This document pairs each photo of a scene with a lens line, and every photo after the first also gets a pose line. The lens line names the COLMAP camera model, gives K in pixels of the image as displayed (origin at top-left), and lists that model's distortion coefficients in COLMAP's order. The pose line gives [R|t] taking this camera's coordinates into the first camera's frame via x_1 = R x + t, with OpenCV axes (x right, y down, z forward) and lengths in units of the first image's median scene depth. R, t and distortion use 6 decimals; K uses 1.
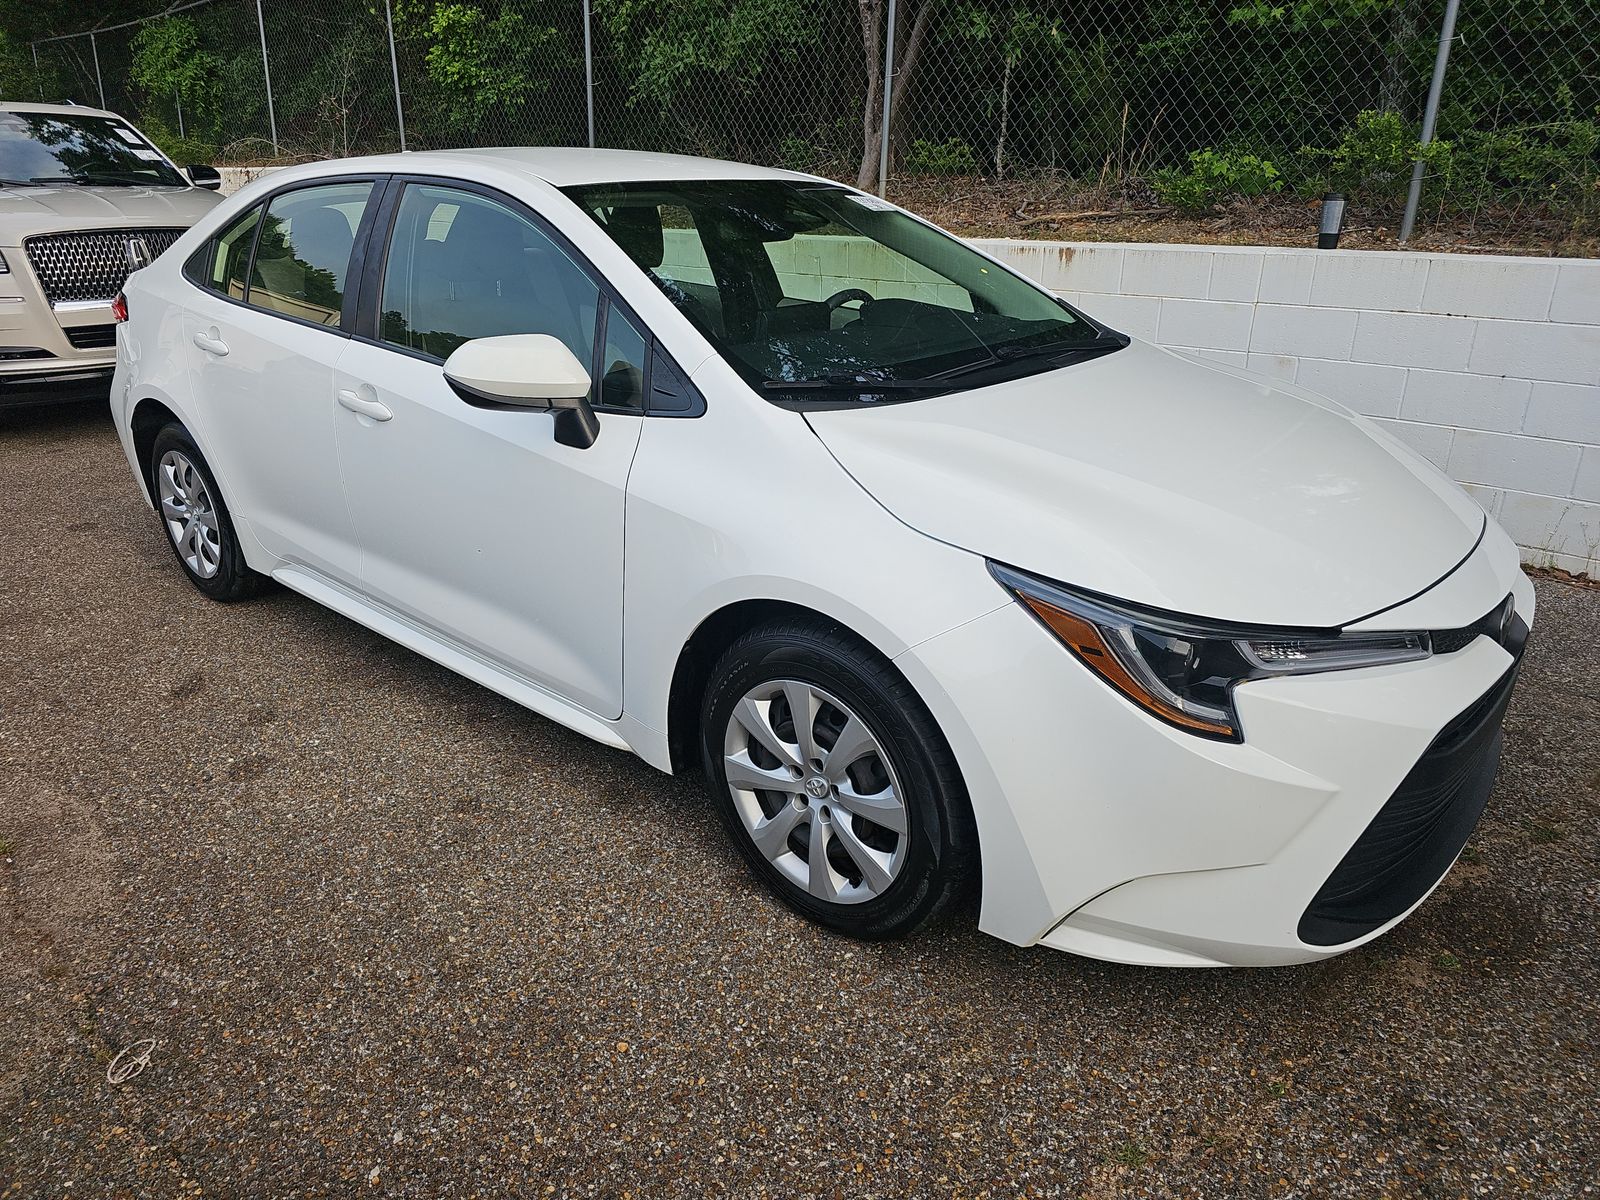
lens RADIAL K [[1066.3, 0, 800.0], [0, 1066.3, 600.0], [0, 0, 1]] dist [0.003317, -0.000172]
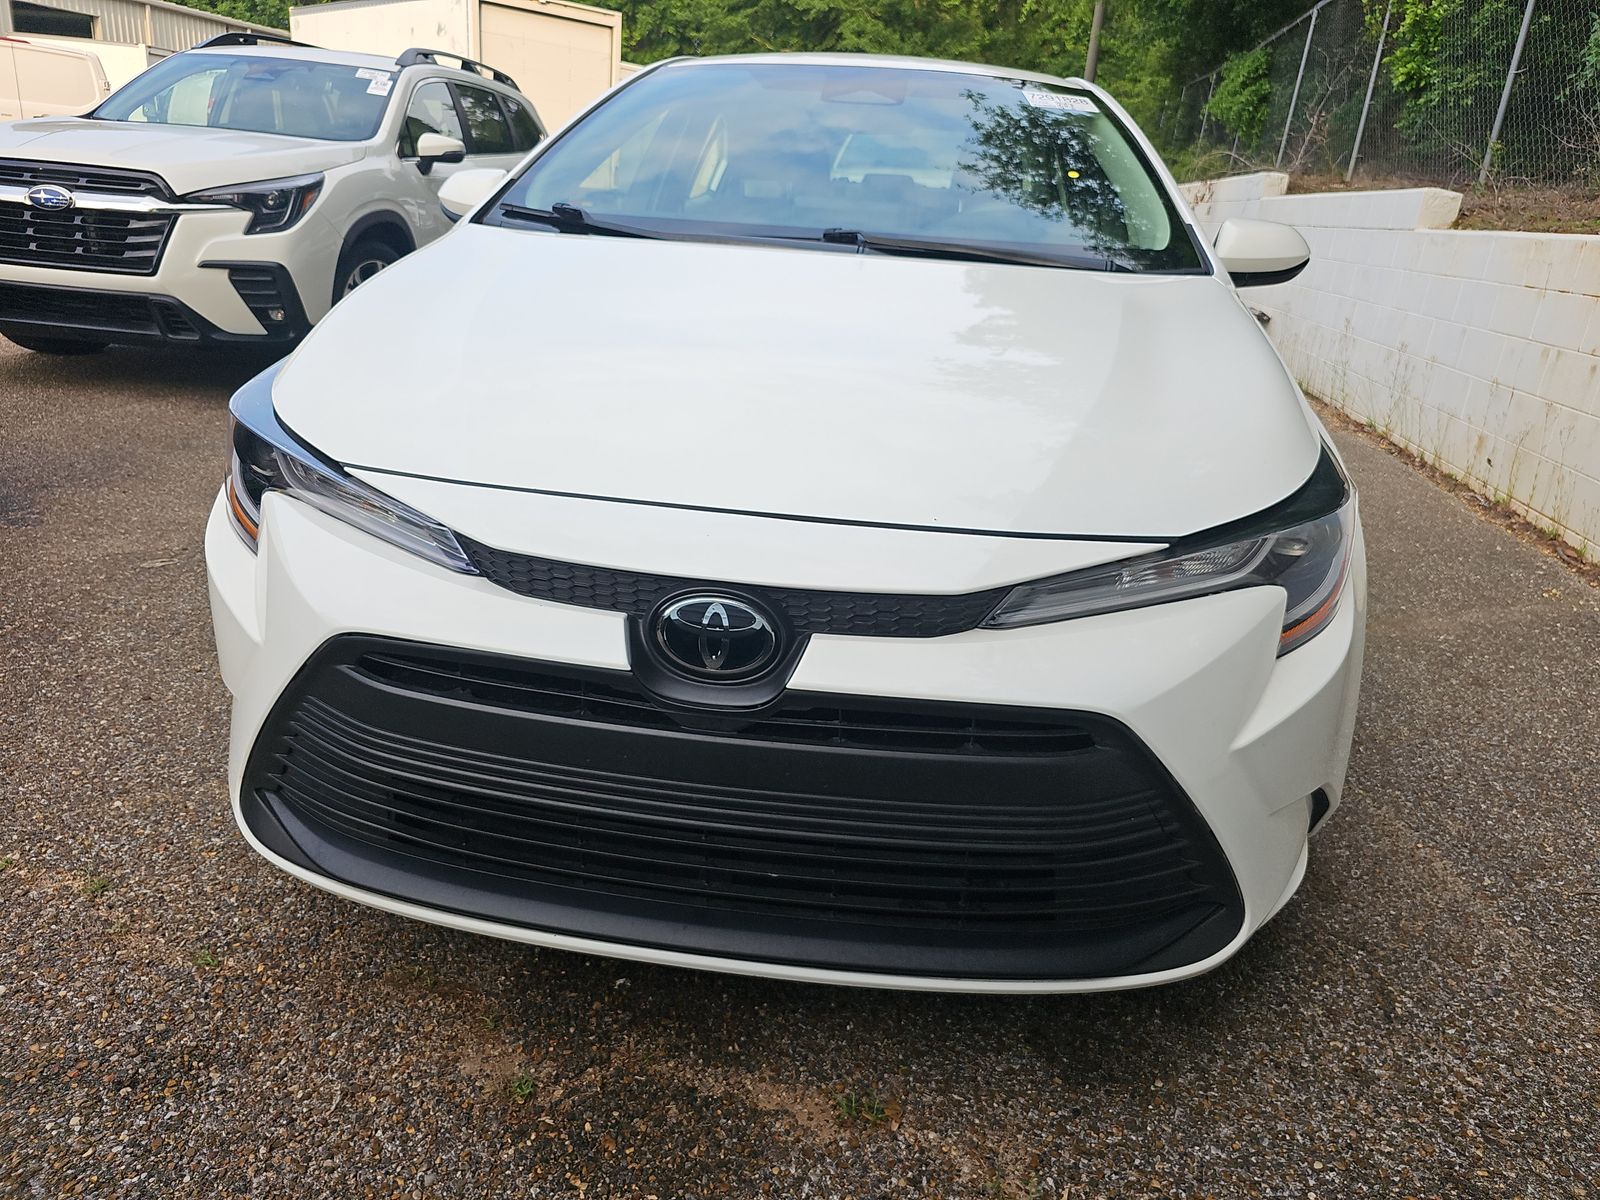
lens RADIAL K [[1066.3, 0, 800.0], [0, 1066.3, 600.0], [0, 0, 1]] dist [0.003317, -0.000172]
pose [[0.551142, 0.326784, -0.767759, 0.983444], [-0.361090, 0.922910, 0.133610, -0.079045], [0.752234, 0.203592, 0.626653, 0.581076]]
